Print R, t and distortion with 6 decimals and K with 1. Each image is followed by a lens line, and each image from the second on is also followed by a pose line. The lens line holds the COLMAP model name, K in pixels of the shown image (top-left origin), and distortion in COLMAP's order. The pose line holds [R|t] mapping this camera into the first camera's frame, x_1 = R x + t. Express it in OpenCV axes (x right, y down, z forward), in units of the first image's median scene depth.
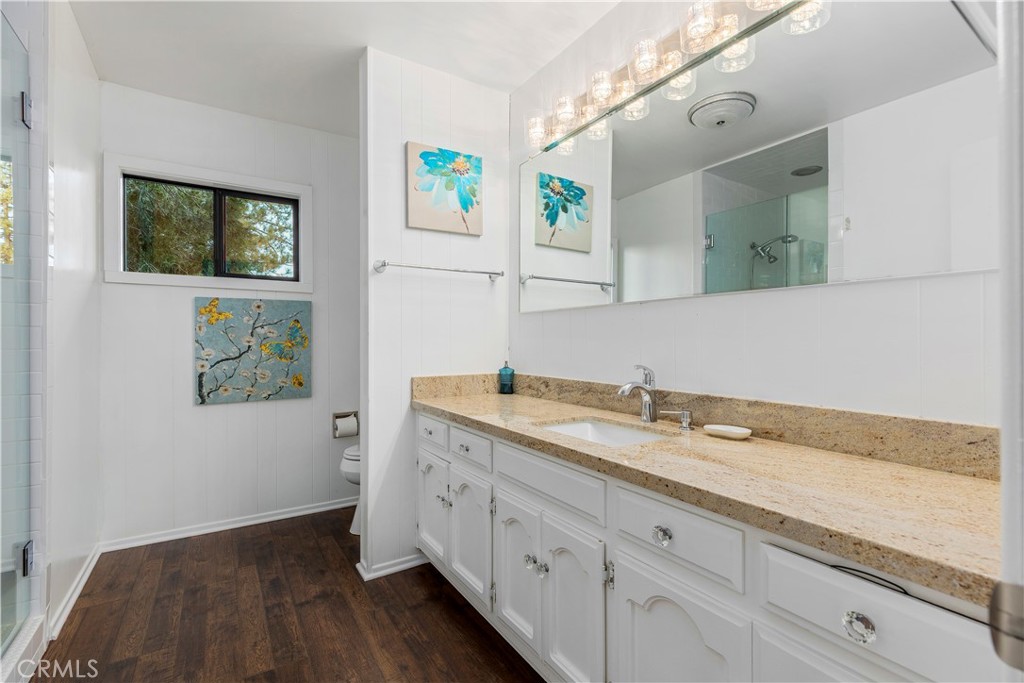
lens RADIAL K [[452.6, 0, 512.0], [0, 452.6, 339.7], [0, 0, 1]] dist [0.002613, 0.000360]
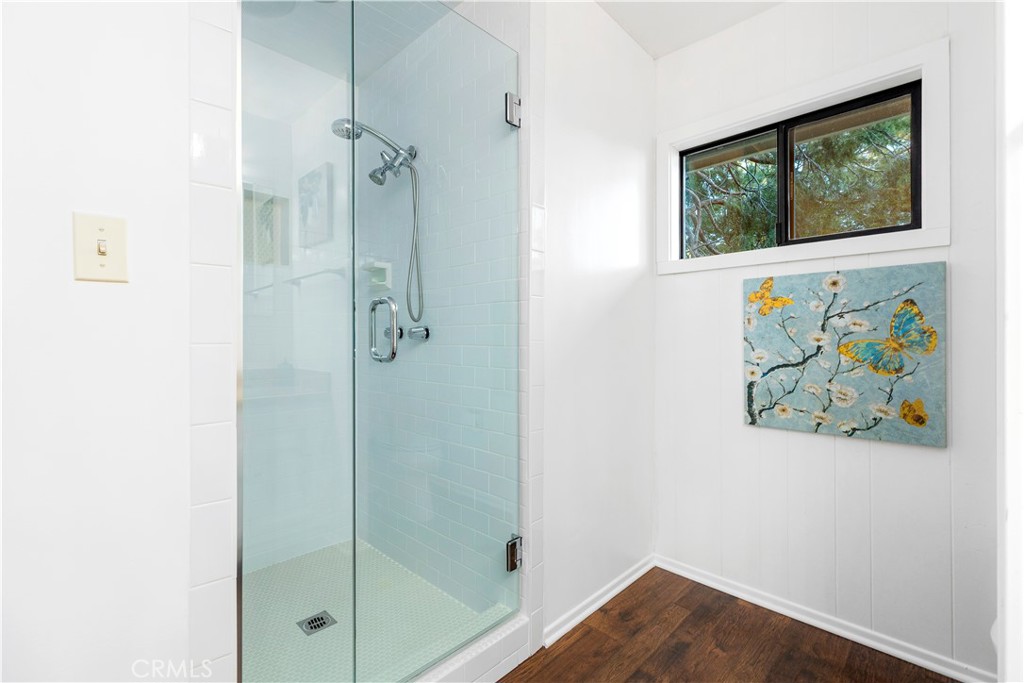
lens RADIAL K [[452.6, 0, 511.1], [0, 452.6, 338.4], [0, 0, 1]] dist [0.002613, 0.000360]
pose [[0.216761, -0.000406, -0.976225, -0.052612], [0.000271, 1.000000, -0.000355, 0.002655], [0.976225, -0.000187, 0.216761, 0.449313]]
